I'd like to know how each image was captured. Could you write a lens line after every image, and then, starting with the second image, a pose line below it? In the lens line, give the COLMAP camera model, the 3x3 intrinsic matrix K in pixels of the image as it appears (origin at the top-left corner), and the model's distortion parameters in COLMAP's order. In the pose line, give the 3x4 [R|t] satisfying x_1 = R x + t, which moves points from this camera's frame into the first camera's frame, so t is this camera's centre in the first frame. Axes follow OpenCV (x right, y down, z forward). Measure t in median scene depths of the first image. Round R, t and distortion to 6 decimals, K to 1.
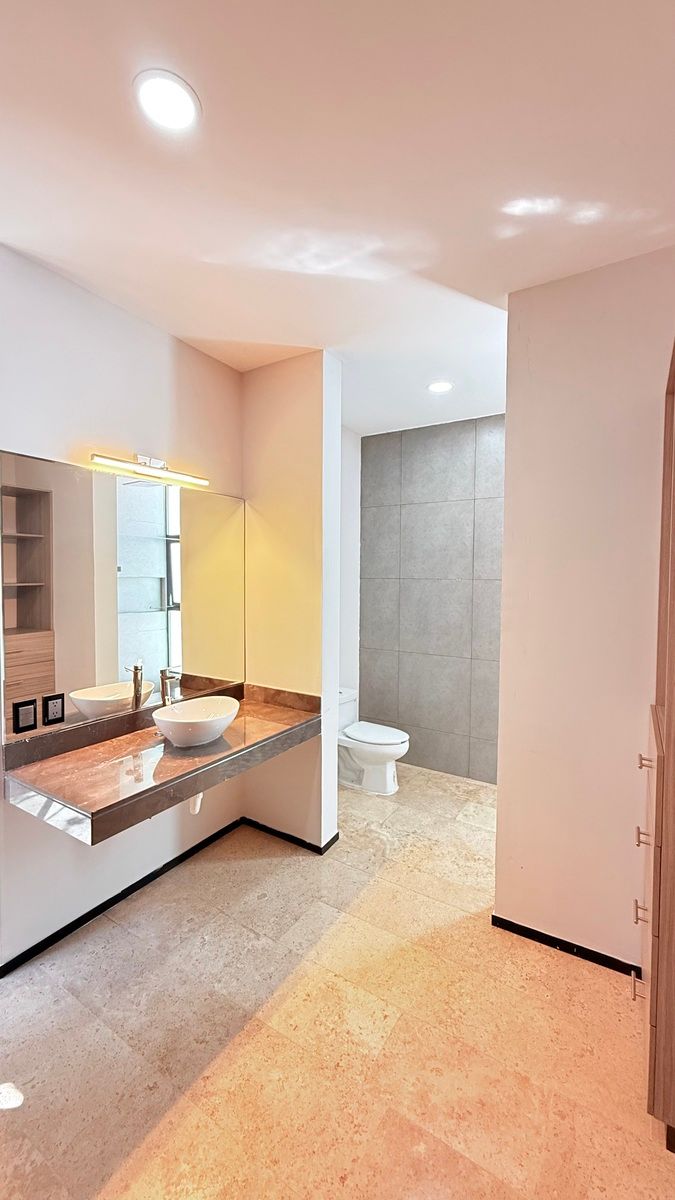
lens RADIAL K [[473.9, 0, 339.3], [0, 473.9, 599.3], [0, 0, 1]] dist [0.002078, 0.000111]
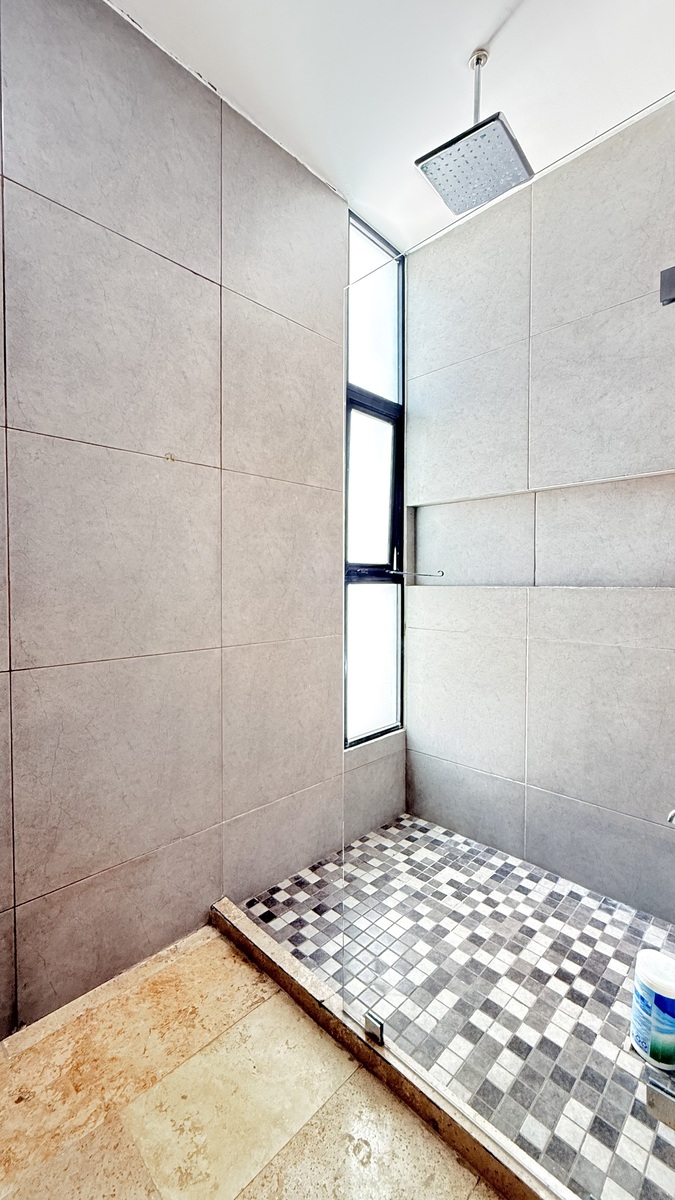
lens RADIAL K [[473.9, 0, 336.9], [0, 473.9, 598.4], [0, 0, 1]] dist [0.002078, 0.000111]
pose [[0.217443, -0.036639, 0.975385, 0.008939], [0.043410, 0.998669, 0.027836, 0.078420], [-0.975107, 0.036288, 0.218744, 0.727699]]
